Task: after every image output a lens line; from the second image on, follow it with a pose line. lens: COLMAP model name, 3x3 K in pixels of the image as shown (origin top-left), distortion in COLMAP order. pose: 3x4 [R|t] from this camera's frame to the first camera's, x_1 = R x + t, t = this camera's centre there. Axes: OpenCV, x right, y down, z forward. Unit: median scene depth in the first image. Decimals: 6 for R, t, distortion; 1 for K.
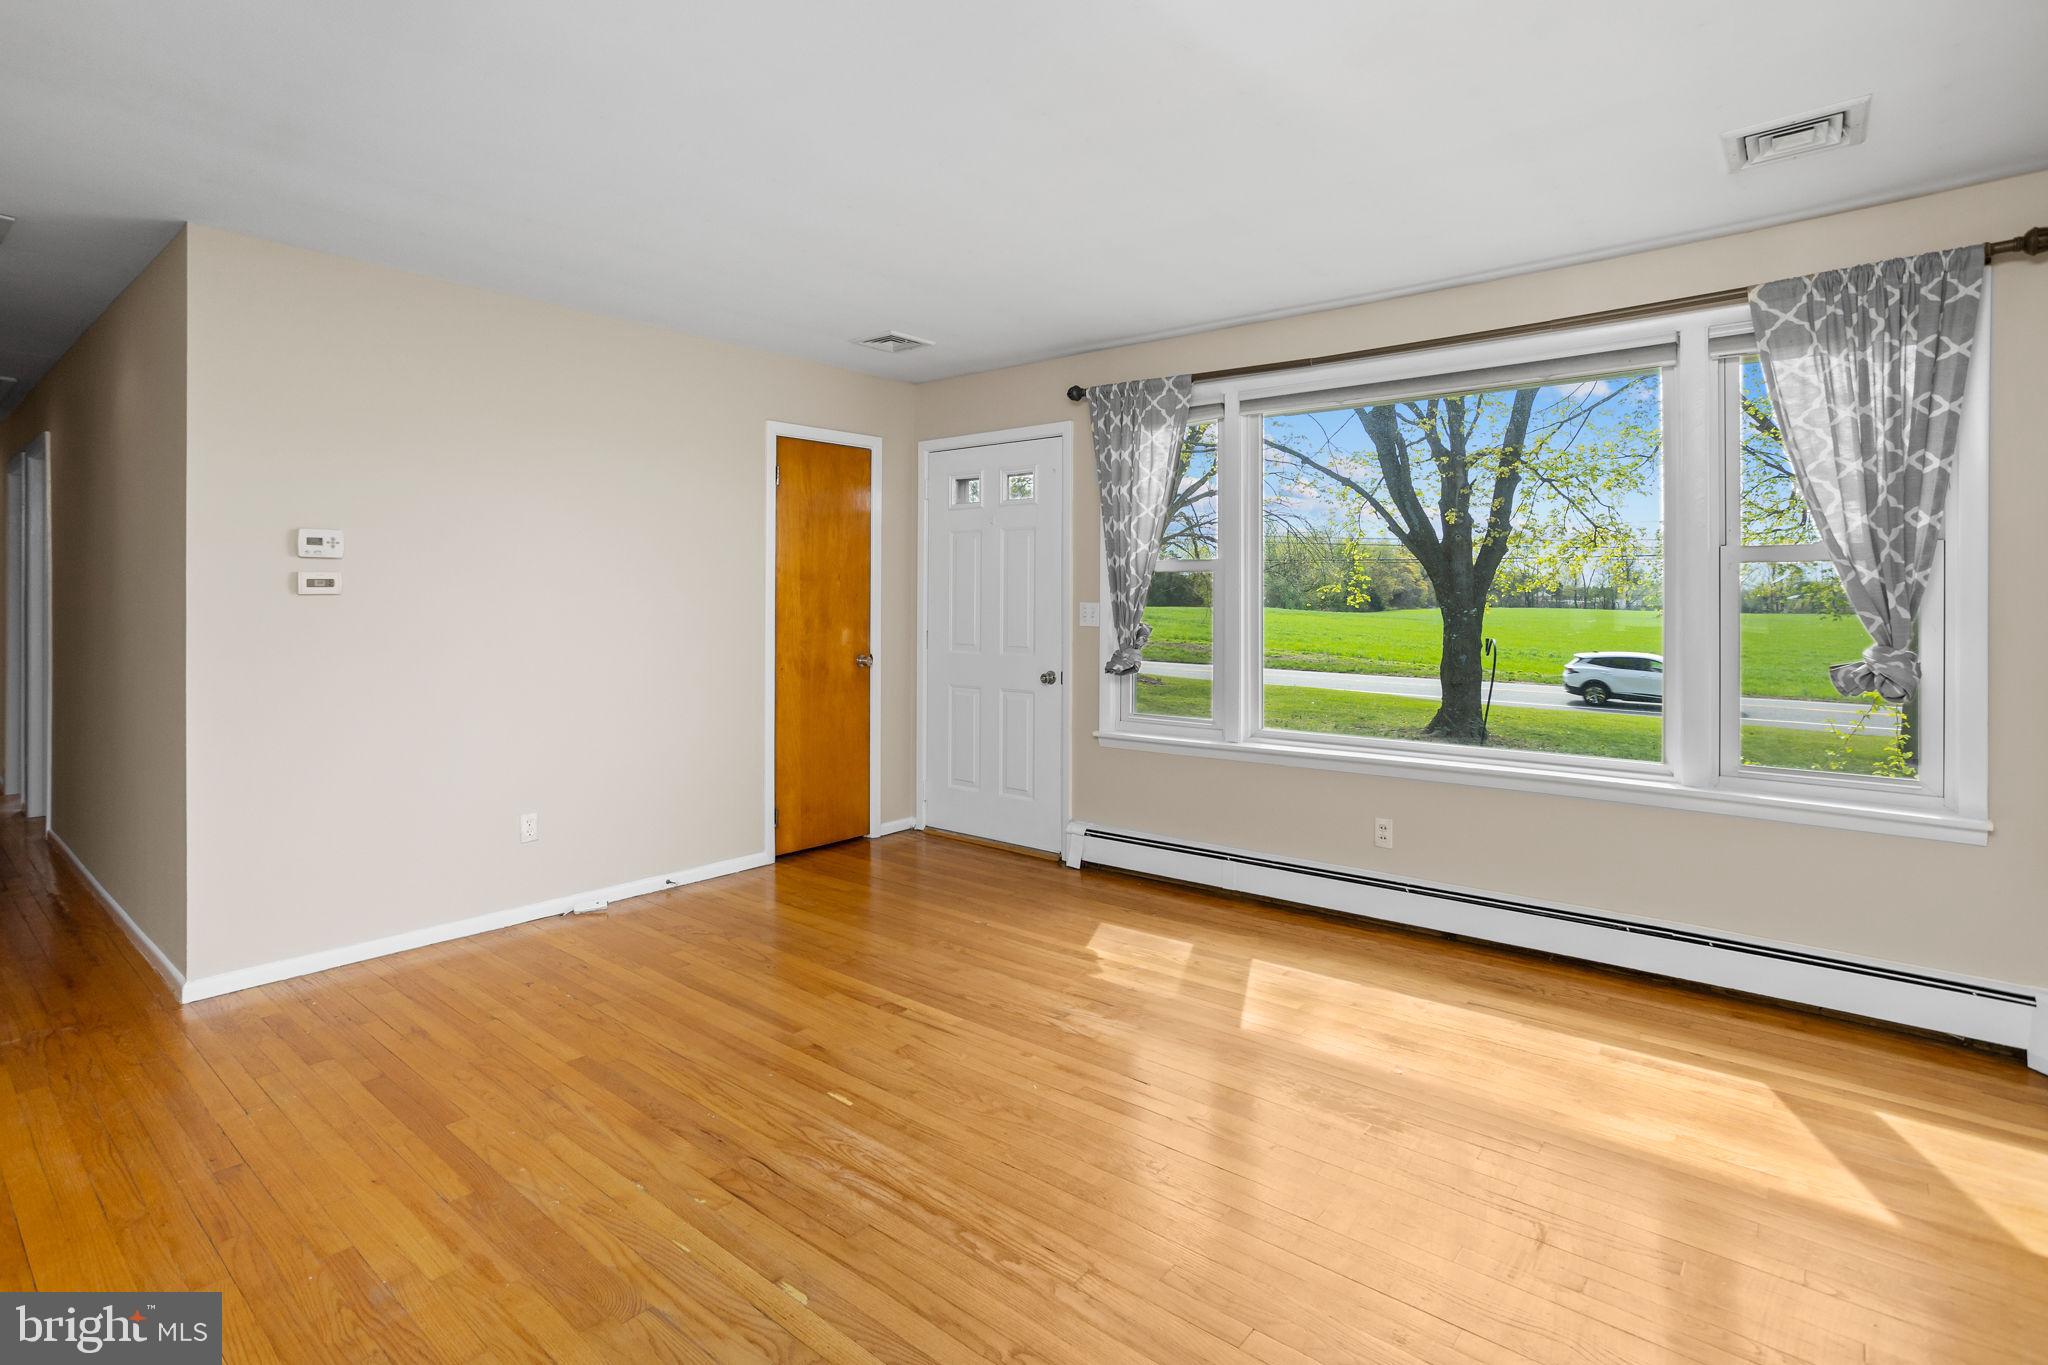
lens RADIAL K [[1015.2, 0, 1023.3], [0, 1015.2, 613.2], [0, 0, 1]] dist [-0.024828, 0.003281]
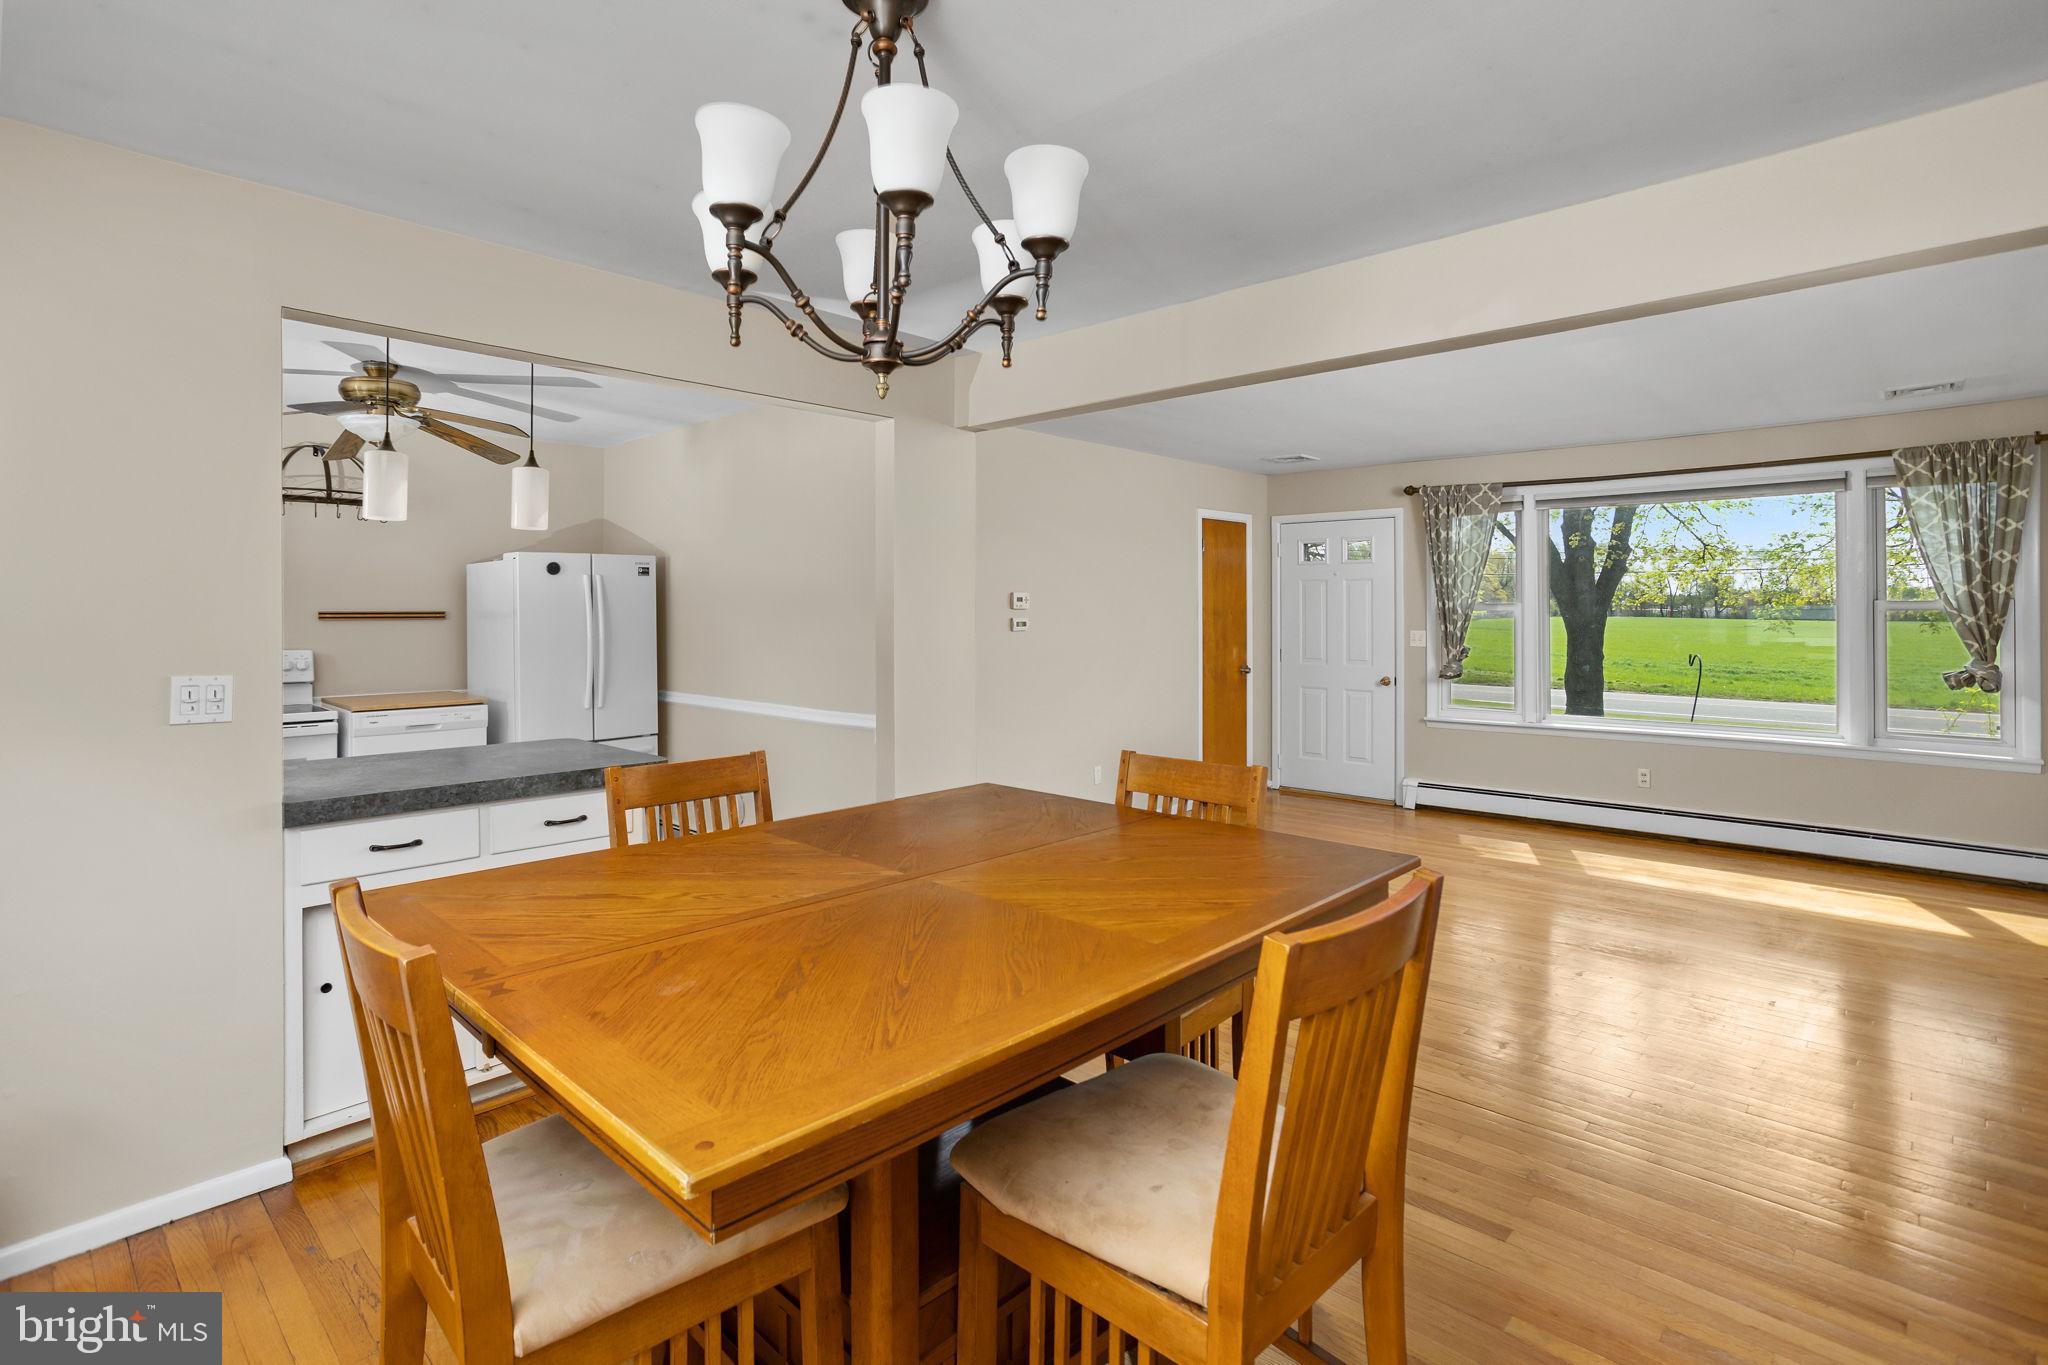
lens RADIAL K [[1015.2, 0, 1005.0], [0, 1015.2, 610.4], [0, 0, 1]] dist [-0.024828, 0.003281]
pose [[0.997406, -0.002776, -0.071927, -0.572651], [0.001937, 0.999929, -0.011733, -0.031327], [0.071954, 0.011563, 0.997341, -0.690700]]
